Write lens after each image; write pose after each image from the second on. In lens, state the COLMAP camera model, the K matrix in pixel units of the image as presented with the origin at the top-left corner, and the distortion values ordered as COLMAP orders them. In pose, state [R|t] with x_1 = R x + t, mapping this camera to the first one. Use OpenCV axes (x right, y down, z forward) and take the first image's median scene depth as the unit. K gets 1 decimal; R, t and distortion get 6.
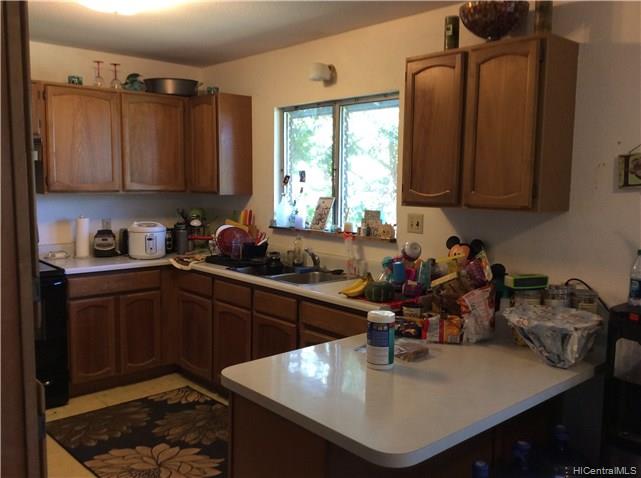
lens RADIAL K [[577.6, 0, 320.5], [0, 577.6, 239.0], [0, 0, 1]] dist [0.126252, -0.224106]
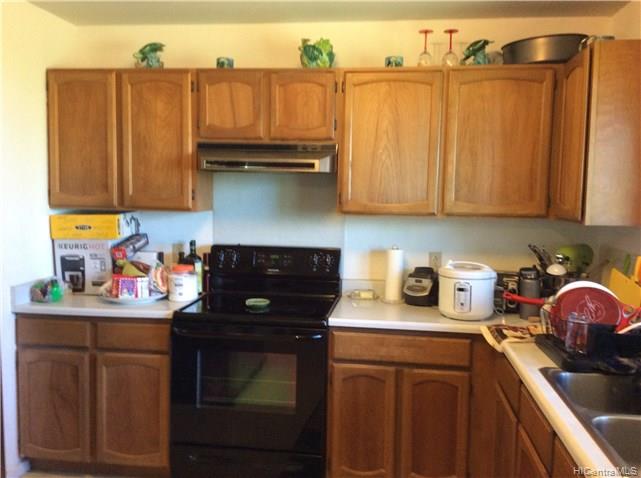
lens RADIAL K [[577.6, 0, 320.5], [0, 577.6, 239.0], [0, 0, 1]] dist [0.126252, -0.224106]
pose [[0.651524, 0.061328, -0.756145, 0.087855], [-0.087179, 0.996176, 0.005678, -0.044649], [0.753602, 0.062220, 0.654380, 0.450305]]
